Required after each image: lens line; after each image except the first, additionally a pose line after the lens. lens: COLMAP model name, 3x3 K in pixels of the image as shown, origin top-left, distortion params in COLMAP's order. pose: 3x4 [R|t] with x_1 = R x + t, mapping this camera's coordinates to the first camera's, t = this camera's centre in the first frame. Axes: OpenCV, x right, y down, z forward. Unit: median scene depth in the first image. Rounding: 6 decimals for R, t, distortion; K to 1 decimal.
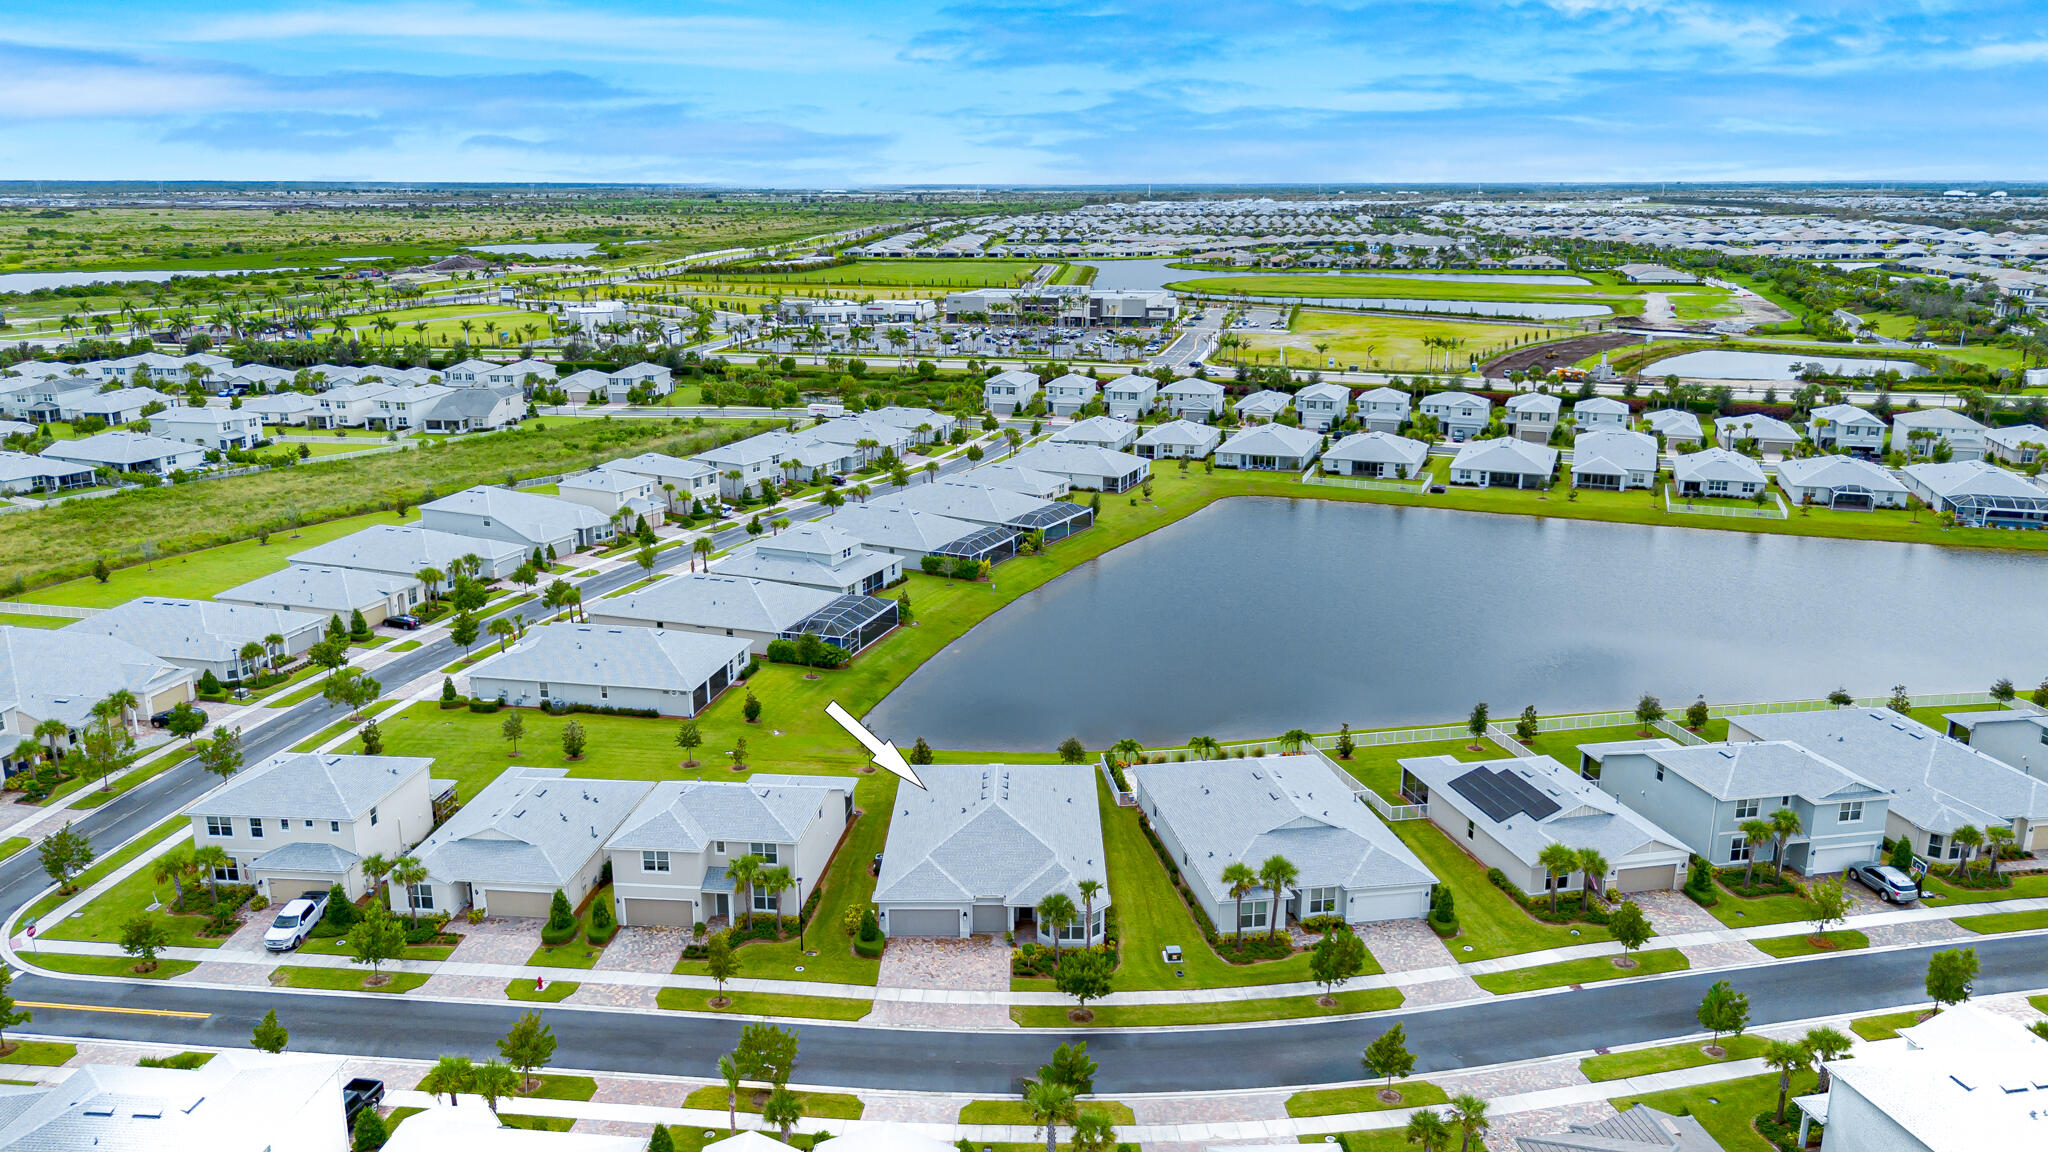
lens RADIAL K [[1396.4, 0, 1029.2], [0, 1396.4, 518.3], [0, 0, 1]] dist [0.060203, -0.068401]
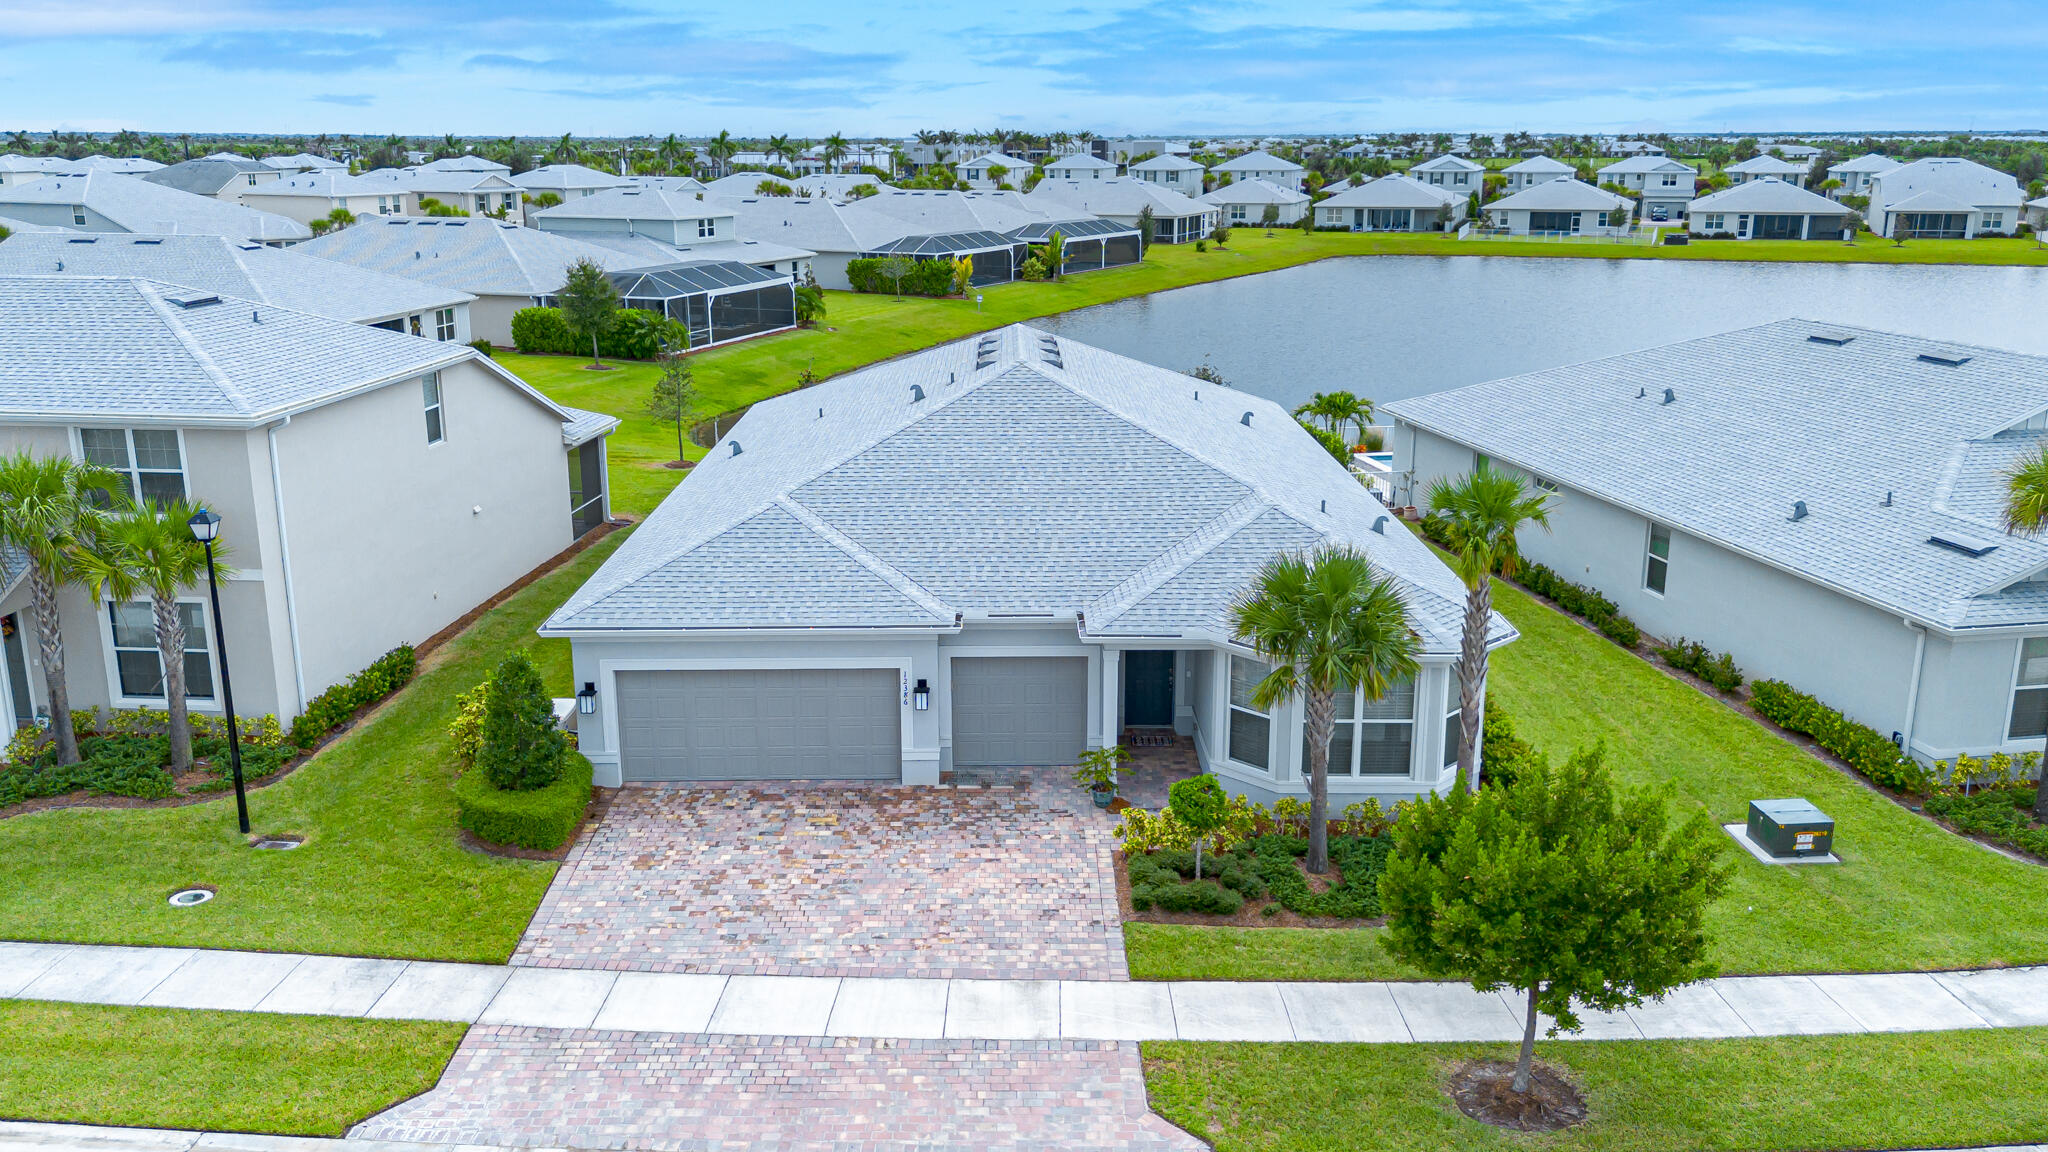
lens RADIAL K [[1594.7, 0, 1022.0], [0, 1594.7, 508.3], [0, 0, 1]] dist [0.072095, -0.095614]
pose [[0.999919, -0.007169, 0.010517, -0.018284], [0.007151, 0.999973, 0.001807, 0.149853], [-0.010529, -0.001732, 0.999943, 0.428652]]
